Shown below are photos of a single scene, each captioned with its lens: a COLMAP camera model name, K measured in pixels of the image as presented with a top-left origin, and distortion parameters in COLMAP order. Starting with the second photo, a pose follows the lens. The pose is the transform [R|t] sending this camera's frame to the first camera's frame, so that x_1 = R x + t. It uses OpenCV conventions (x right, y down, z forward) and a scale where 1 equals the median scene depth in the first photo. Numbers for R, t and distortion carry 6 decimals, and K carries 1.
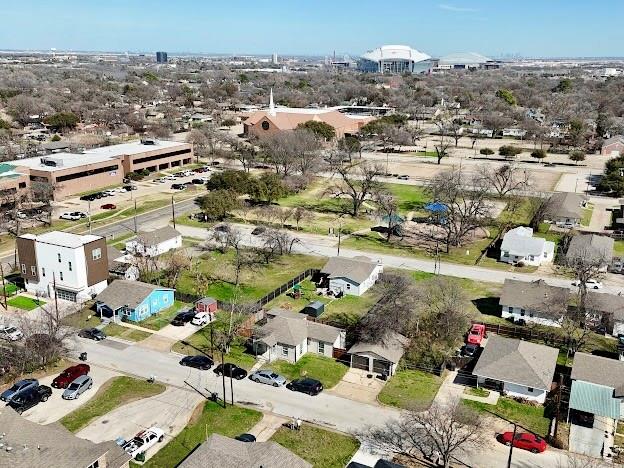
lens RADIAL K [[578.6, 0, 312.0], [0, 578.6, 234.0], [0, 0, 1]] dist [0.103361, -0.158406]
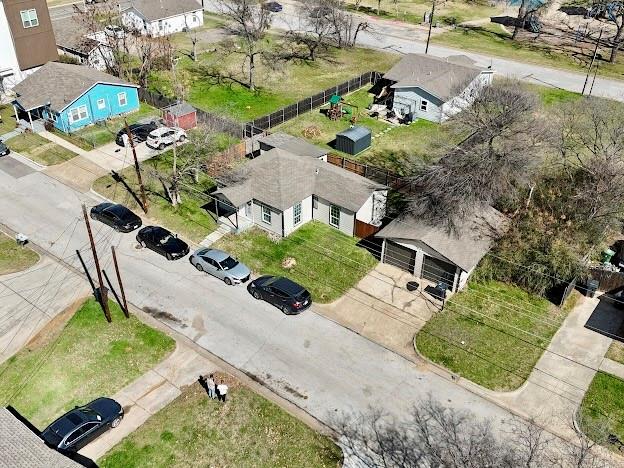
lens RADIAL K [[578.6, 0, 312.0], [0, 578.6, 234.0], [0, 0, 1]] dist [0.103361, -0.158406]
pose [[0.977235, 0.121629, -0.173832, 0.083746], [-0.061243, 0.946194, 0.317752, 0.038711], [0.203126, -0.299872, 0.932103, 0.453786]]
